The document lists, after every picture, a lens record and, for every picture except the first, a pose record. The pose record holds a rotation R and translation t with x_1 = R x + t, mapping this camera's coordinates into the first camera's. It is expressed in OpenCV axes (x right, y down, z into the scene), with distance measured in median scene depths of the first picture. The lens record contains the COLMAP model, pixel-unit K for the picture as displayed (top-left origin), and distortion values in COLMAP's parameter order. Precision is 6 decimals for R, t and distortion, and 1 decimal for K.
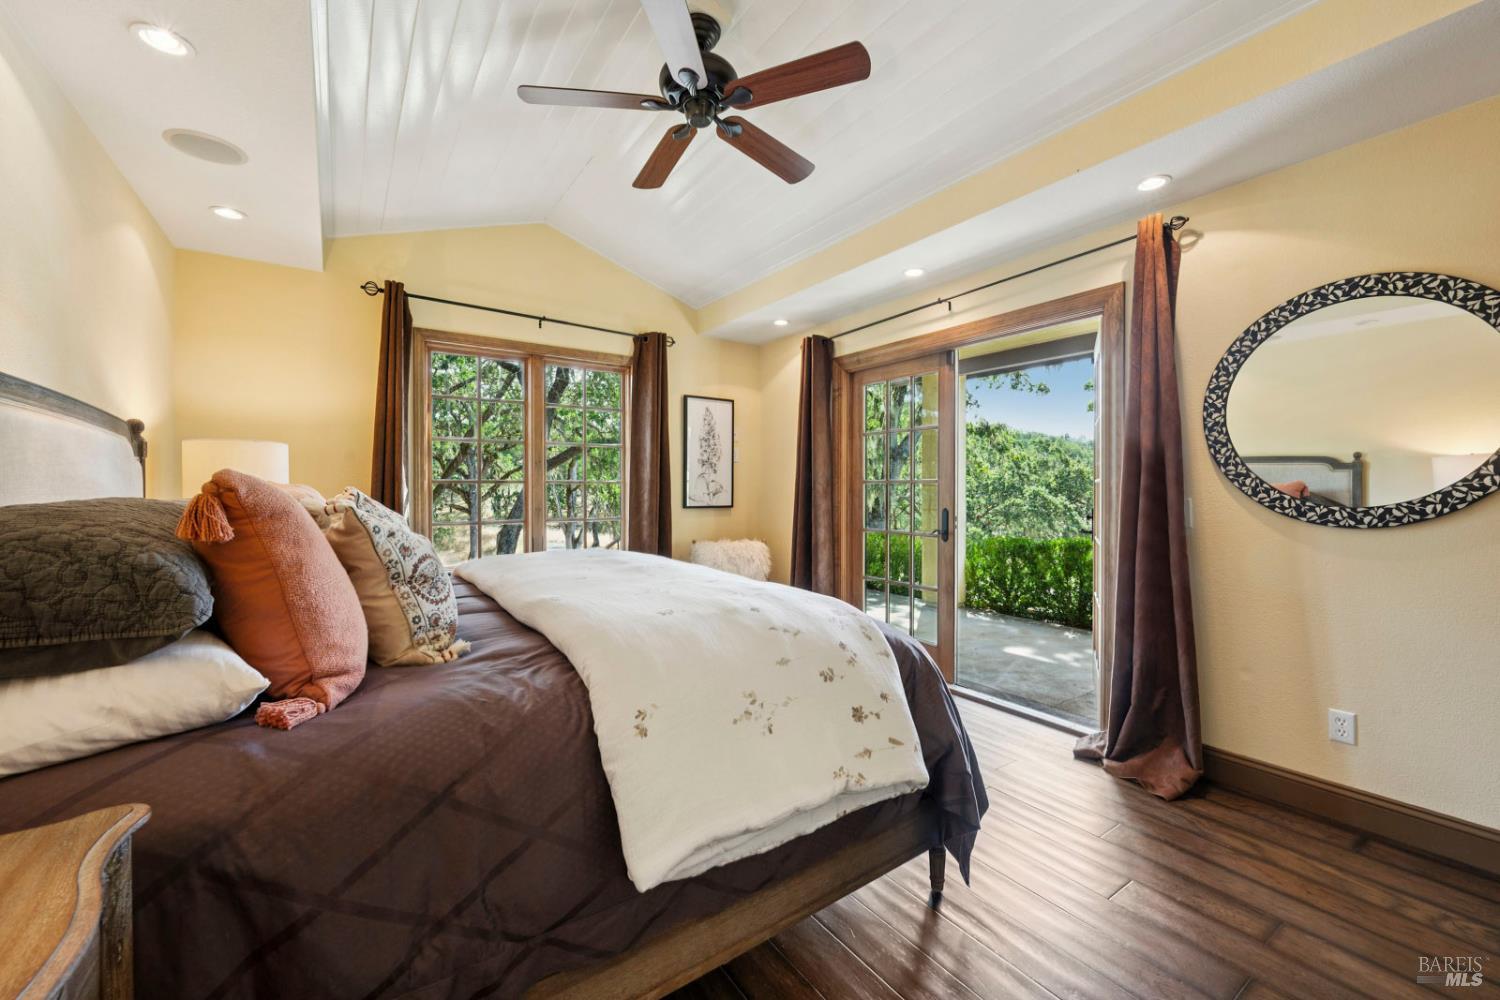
lens RADIAL K [[596.5, 0, 748.8], [0, 596.5, 490.5], [0, 0, 1]] dist [0.000099, 0.000023]
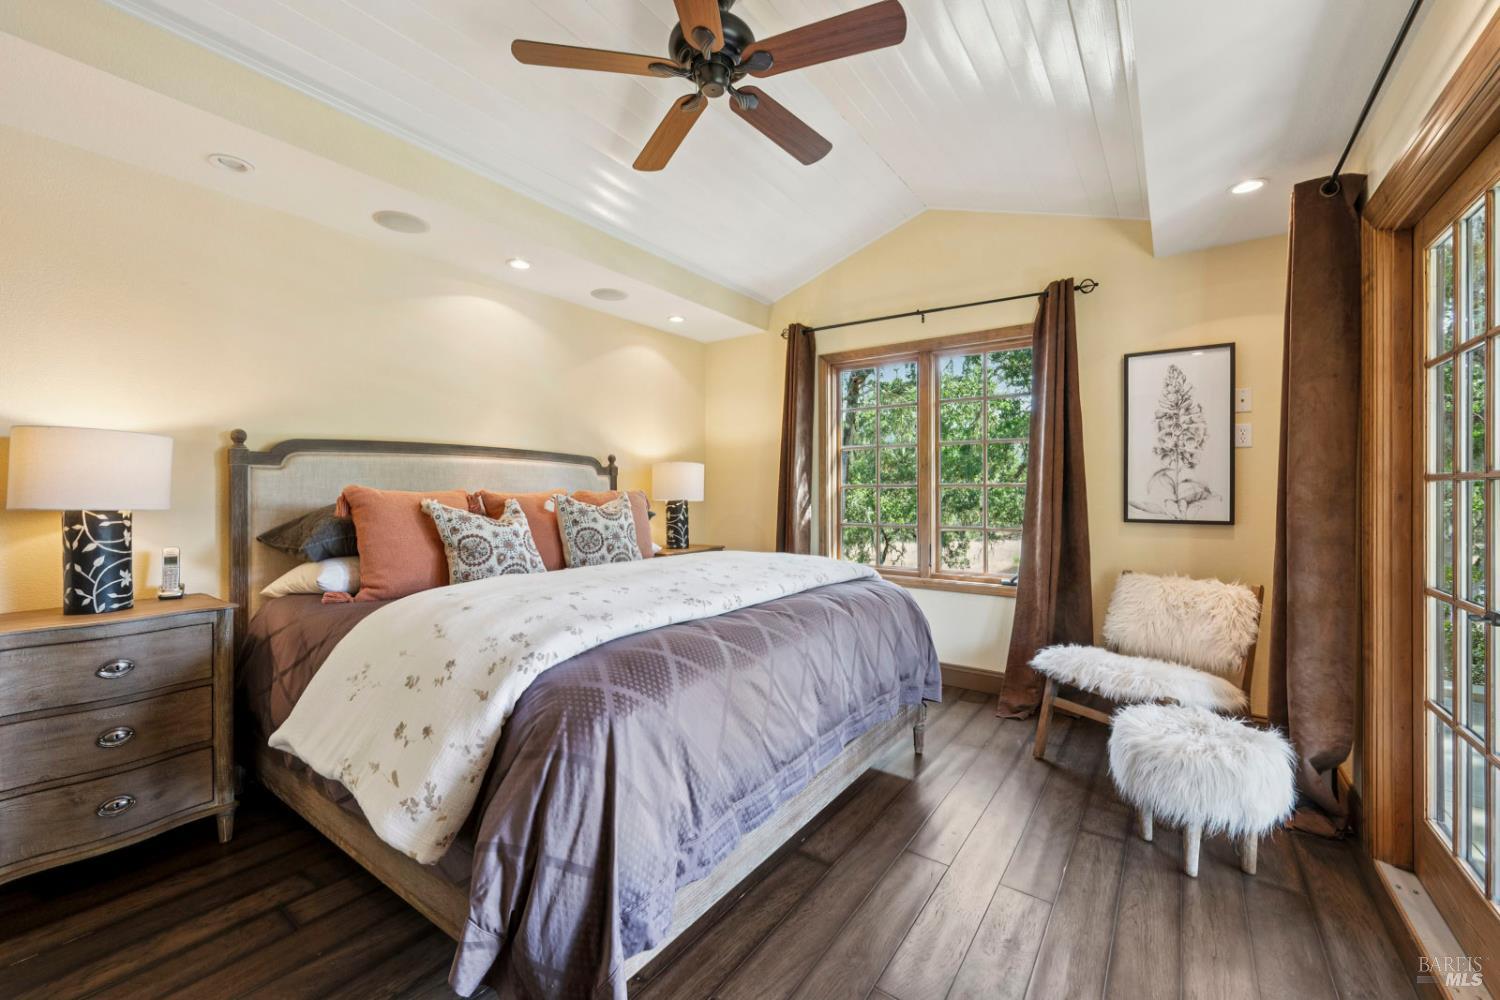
lens RADIAL K [[596.5, 0, 748.8], [0, 596.5, 490.5], [0, 0, 1]] dist [0.000099, 0.000023]
pose [[0.333724, -0.000450, -0.942671, 0.439120], [-0.002412, 0.999996, -0.001331, -0.004138], [0.942668, 0.002718, 0.333721, 0.415382]]
